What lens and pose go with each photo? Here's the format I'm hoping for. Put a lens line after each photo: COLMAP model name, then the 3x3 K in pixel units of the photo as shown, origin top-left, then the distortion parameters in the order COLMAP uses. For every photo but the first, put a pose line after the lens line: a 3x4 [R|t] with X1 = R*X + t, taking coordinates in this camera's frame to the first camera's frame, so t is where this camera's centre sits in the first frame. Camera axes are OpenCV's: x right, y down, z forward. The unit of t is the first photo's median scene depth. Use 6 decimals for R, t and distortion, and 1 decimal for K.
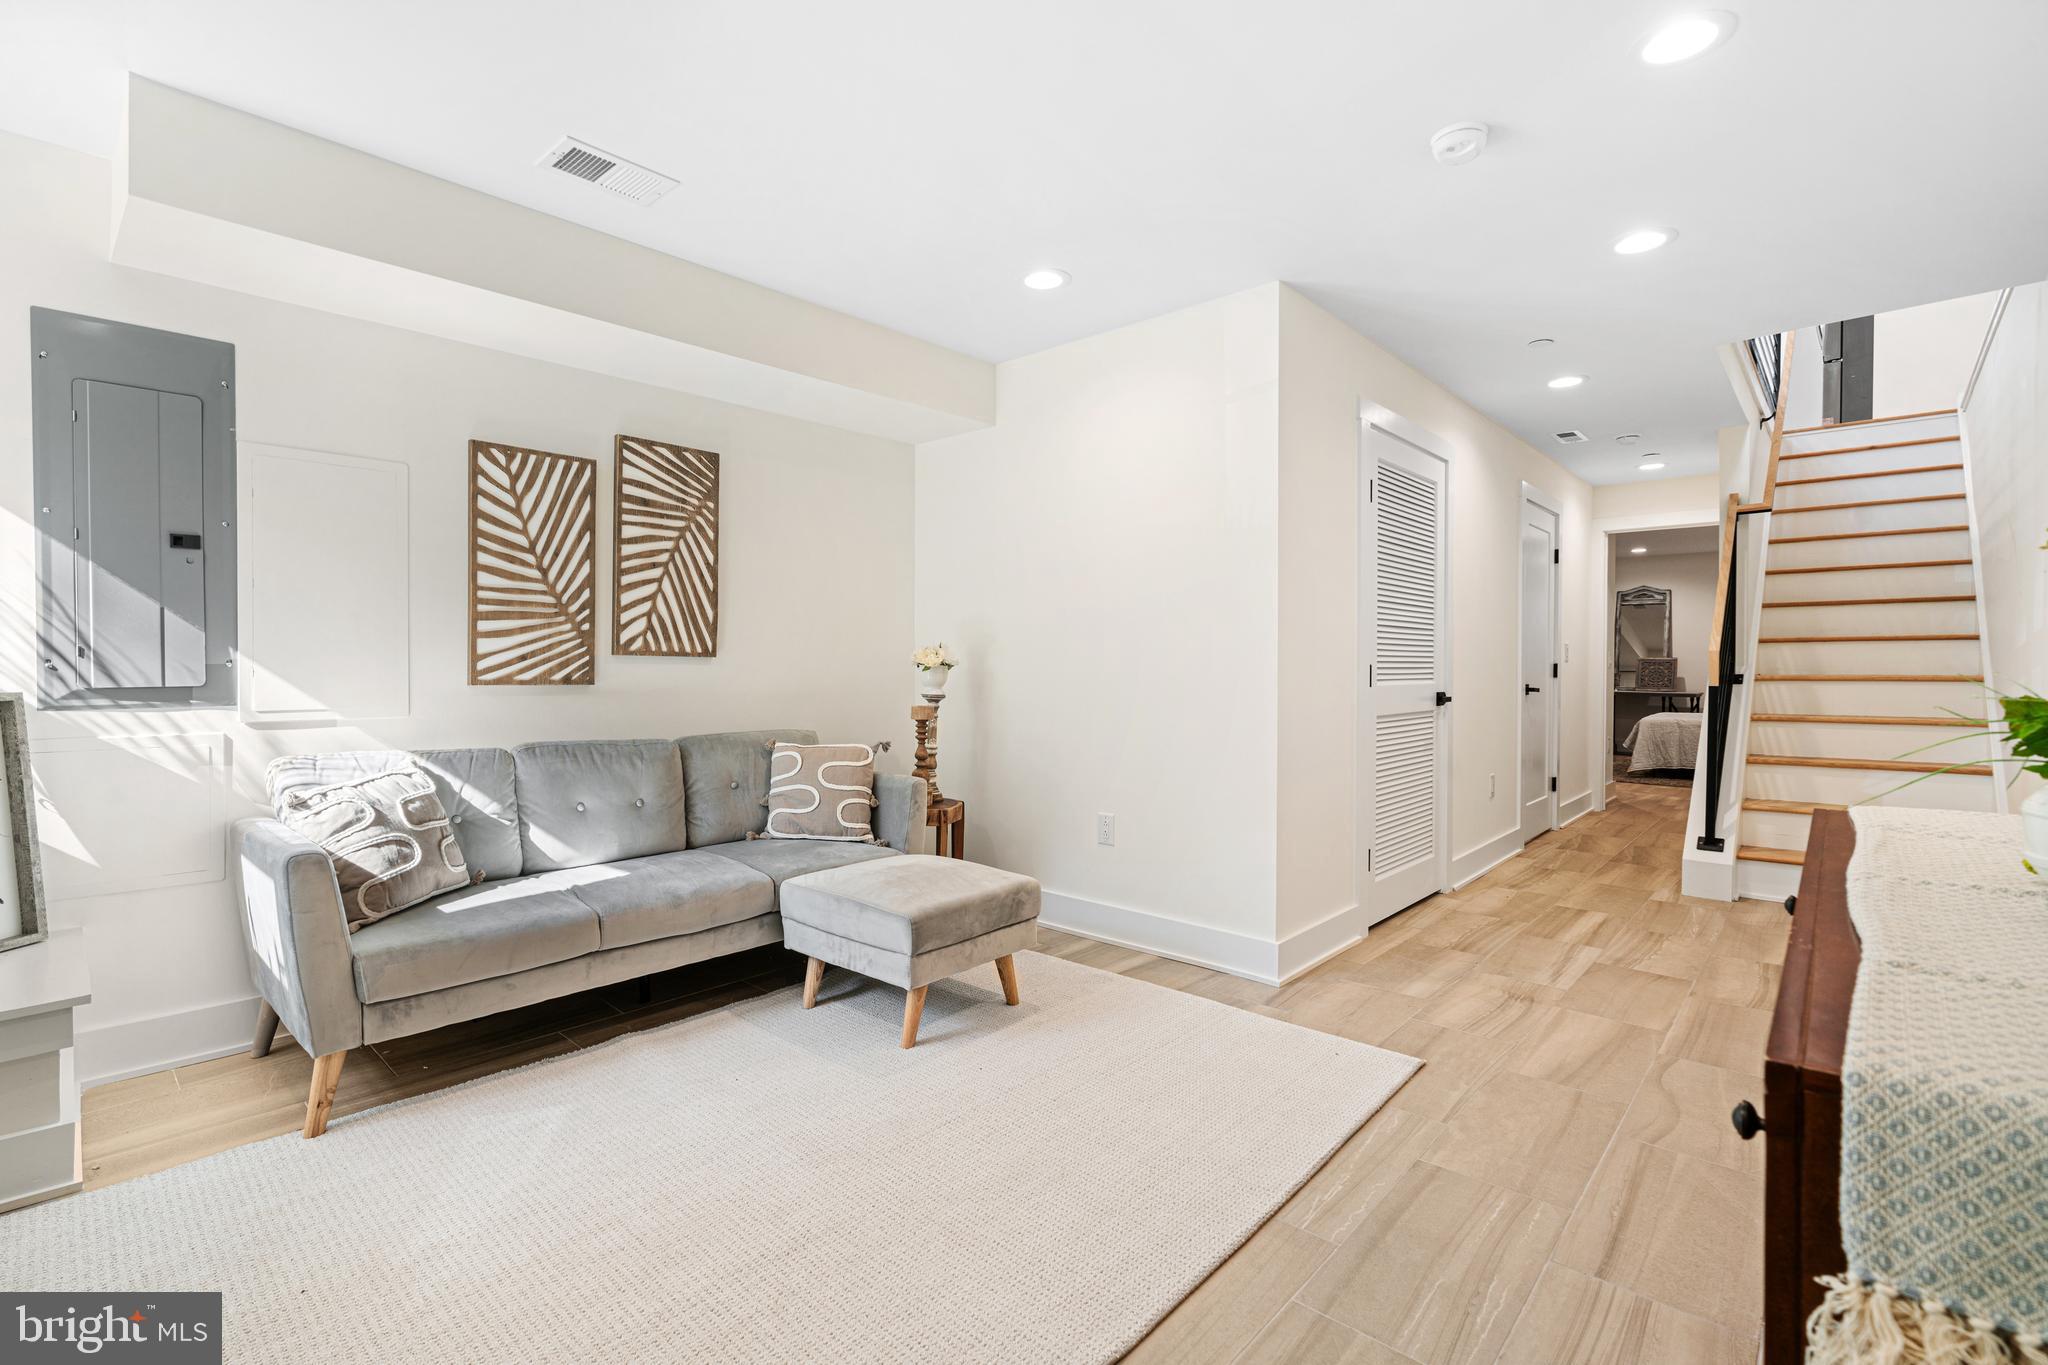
lens RADIAL K [[919.6, 0, 1028.1], [0, 919.6, 675.2], [0, 0, 1]] dist [-0.012998, 0.001247]
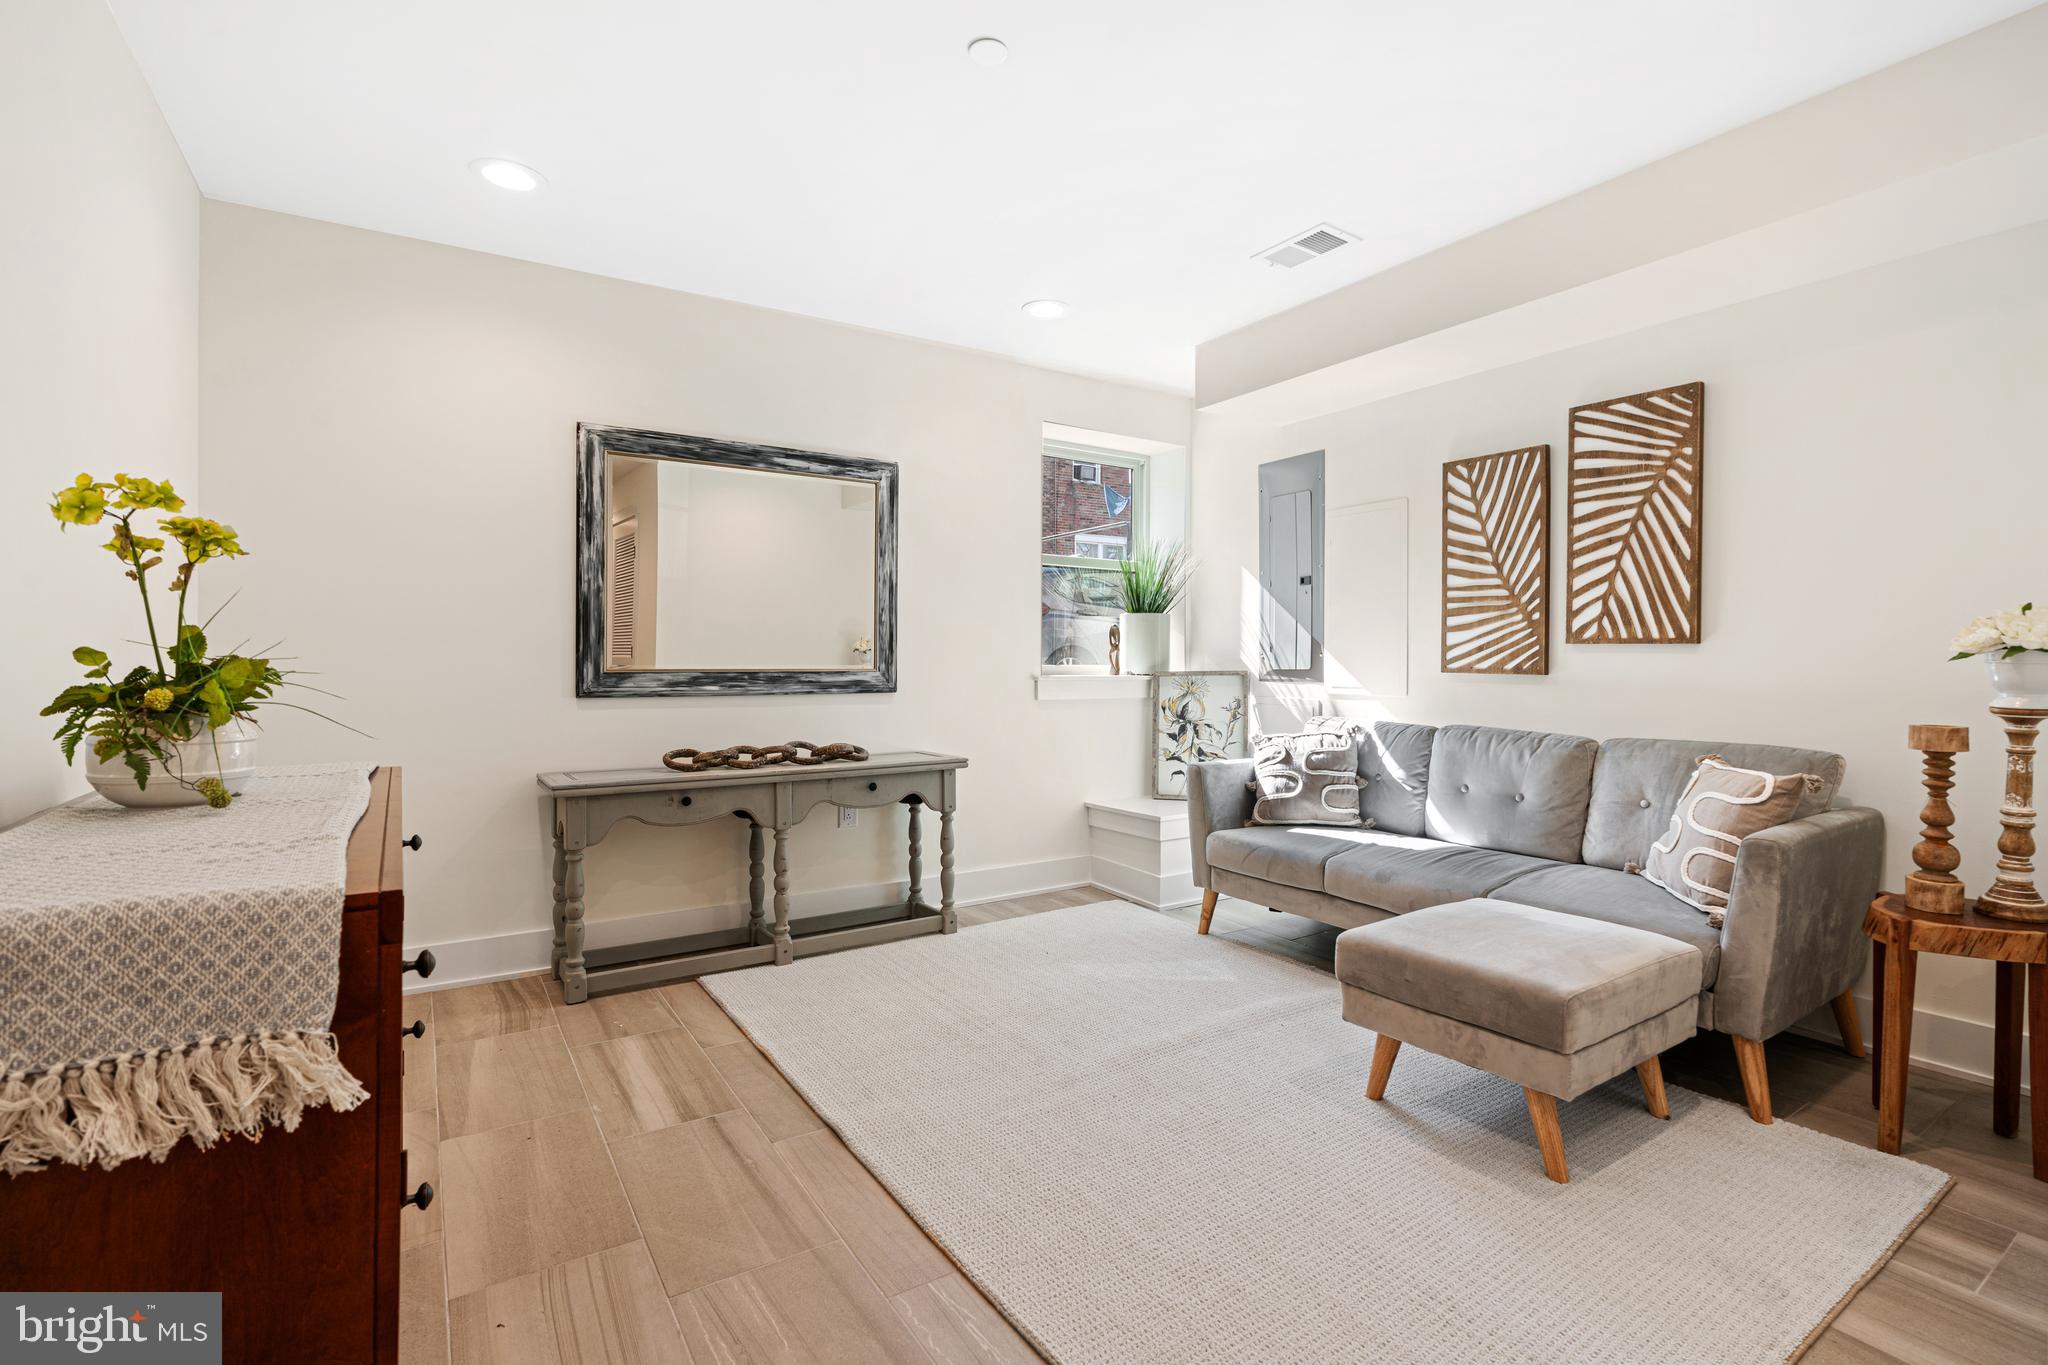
lens RADIAL K [[919.6, 0, 1024.4], [0, 919.6, 674.4], [0, 0, 1]] dist [-0.012998, 0.001247]
pose [[-0.243439, 0.013042, -0.969829, 0.617818], [-0.011159, 0.999806, 0.016247, 0.000228], [0.969852, 0.014778, -0.243246, 0.710436]]
